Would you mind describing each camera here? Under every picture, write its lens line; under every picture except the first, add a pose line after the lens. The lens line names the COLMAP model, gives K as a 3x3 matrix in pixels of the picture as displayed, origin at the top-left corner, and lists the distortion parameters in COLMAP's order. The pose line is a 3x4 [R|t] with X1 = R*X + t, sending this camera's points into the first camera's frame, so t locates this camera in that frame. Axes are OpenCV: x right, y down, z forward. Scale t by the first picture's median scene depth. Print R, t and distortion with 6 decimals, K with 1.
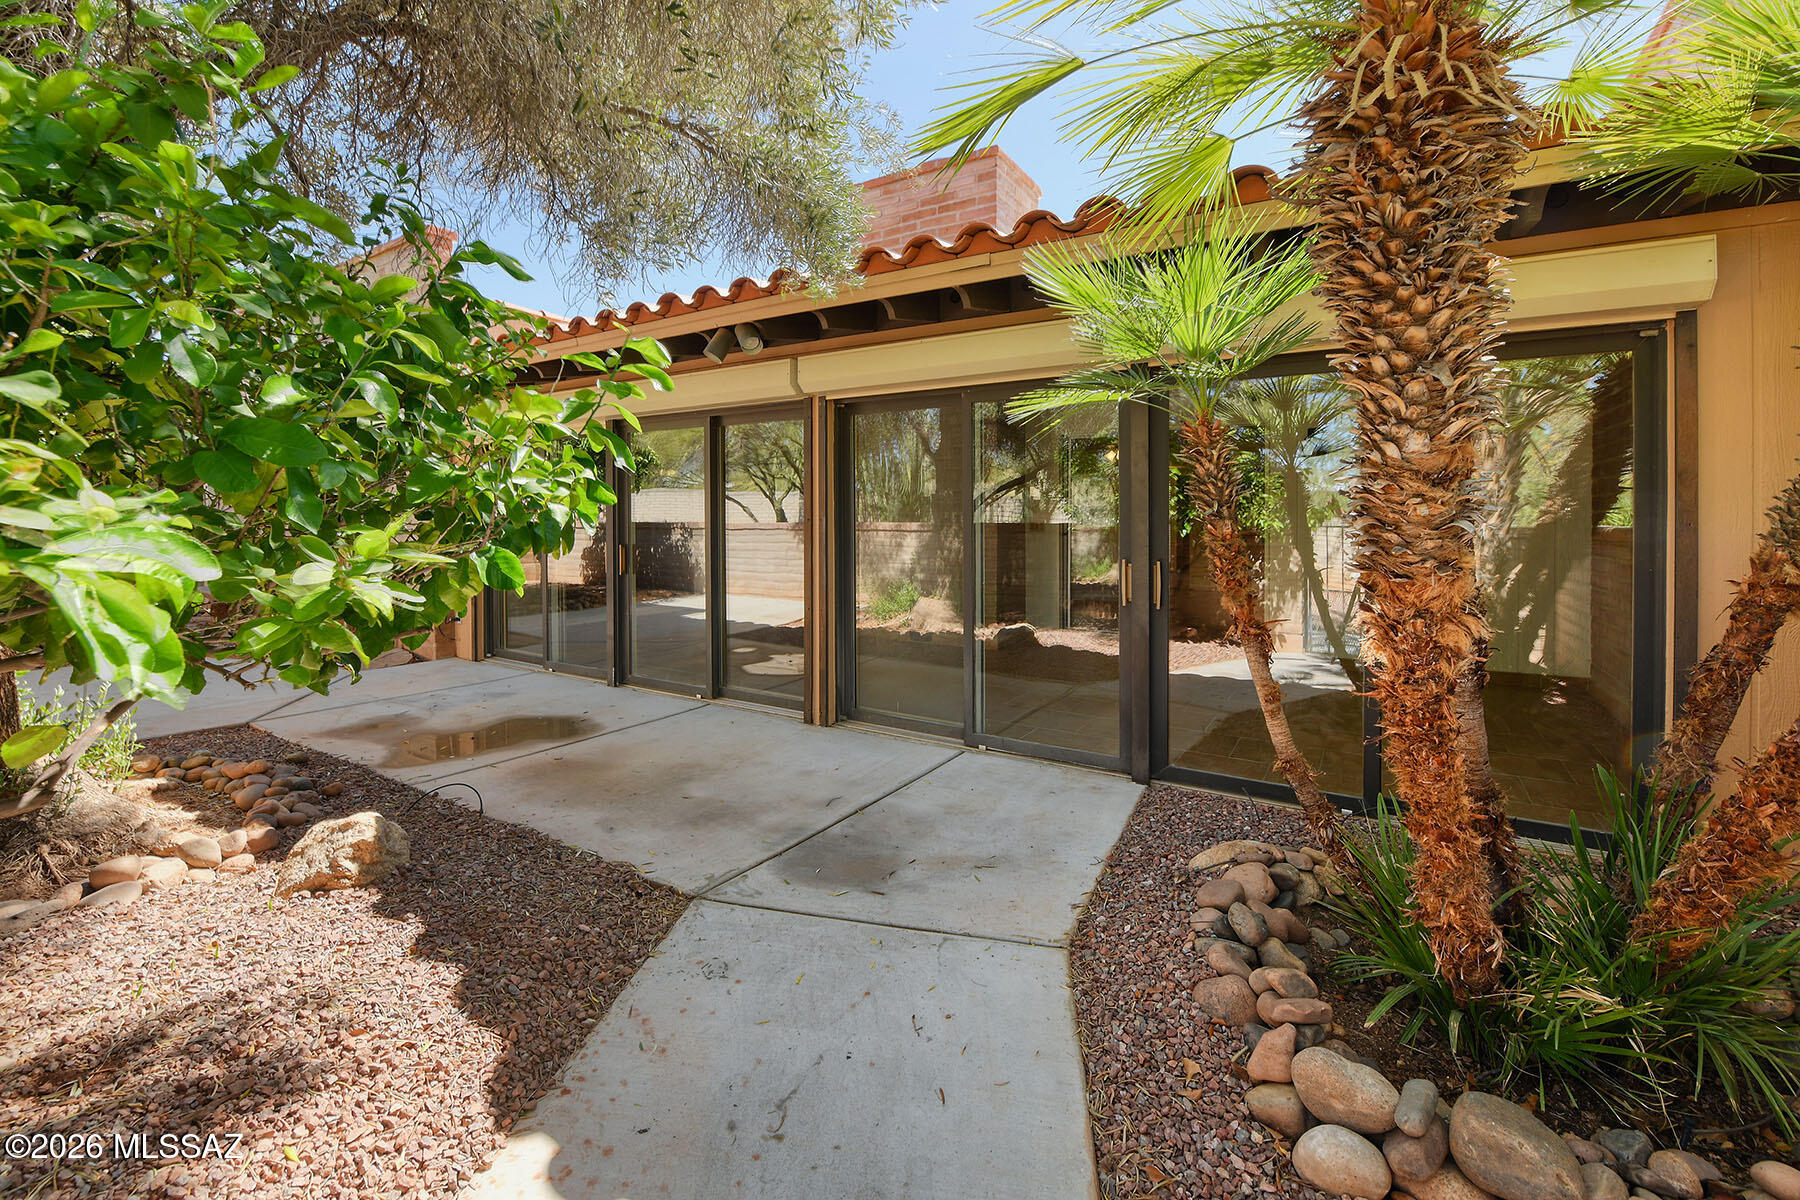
lens RADIAL K [[751.9, 0, 915.2], [0, 751.9, 529.4], [0, 0, 1]] dist [-0.020642, 0.000026]
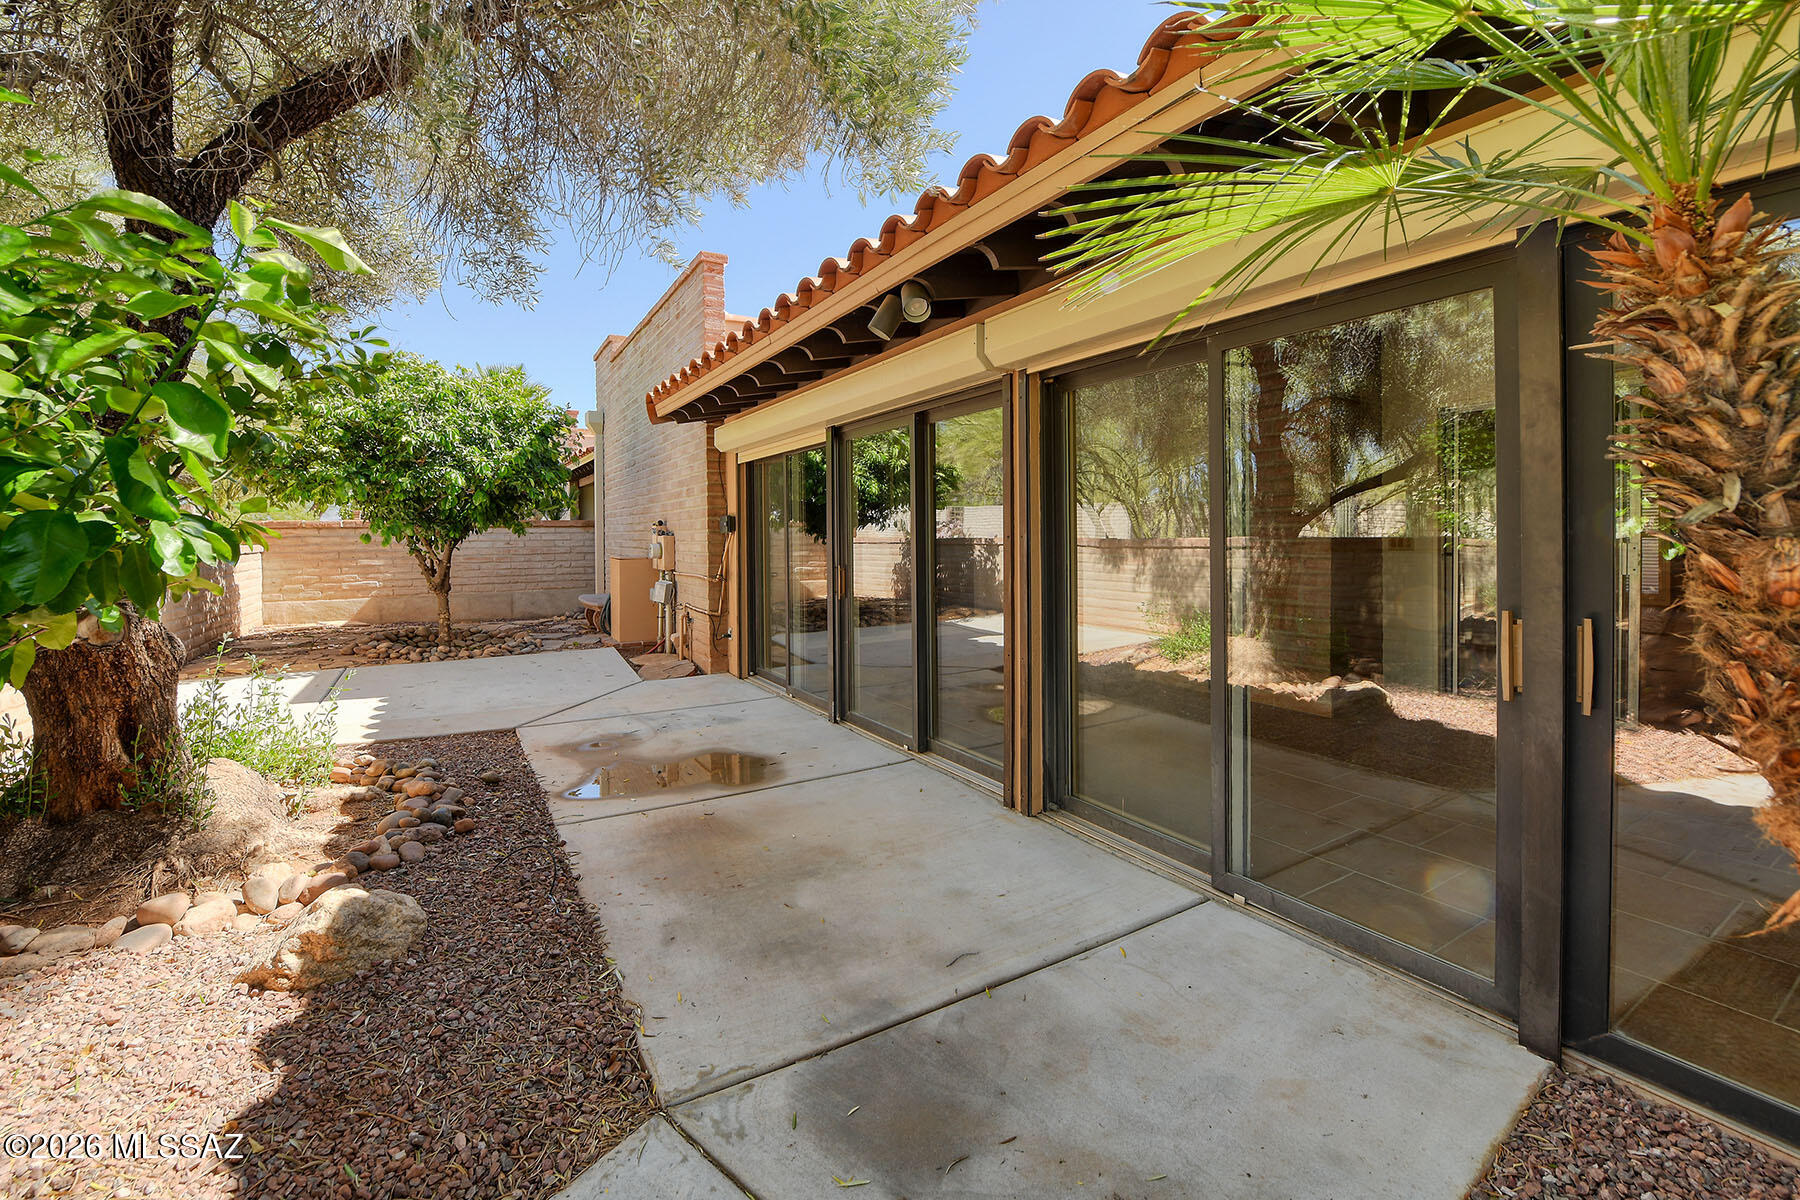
lens RADIAL K [[751.9, 0, 924.9], [0, 751.9, 541.9], [0, 0, 1]] dist [-0.020642, 0.000026]
pose [[0.896113, -0.002949, -0.443816, 0.150868], [0.002126, 0.999995, -0.002351, -0.007189], [0.443821, 0.001163, 0.896115, 0.371289]]
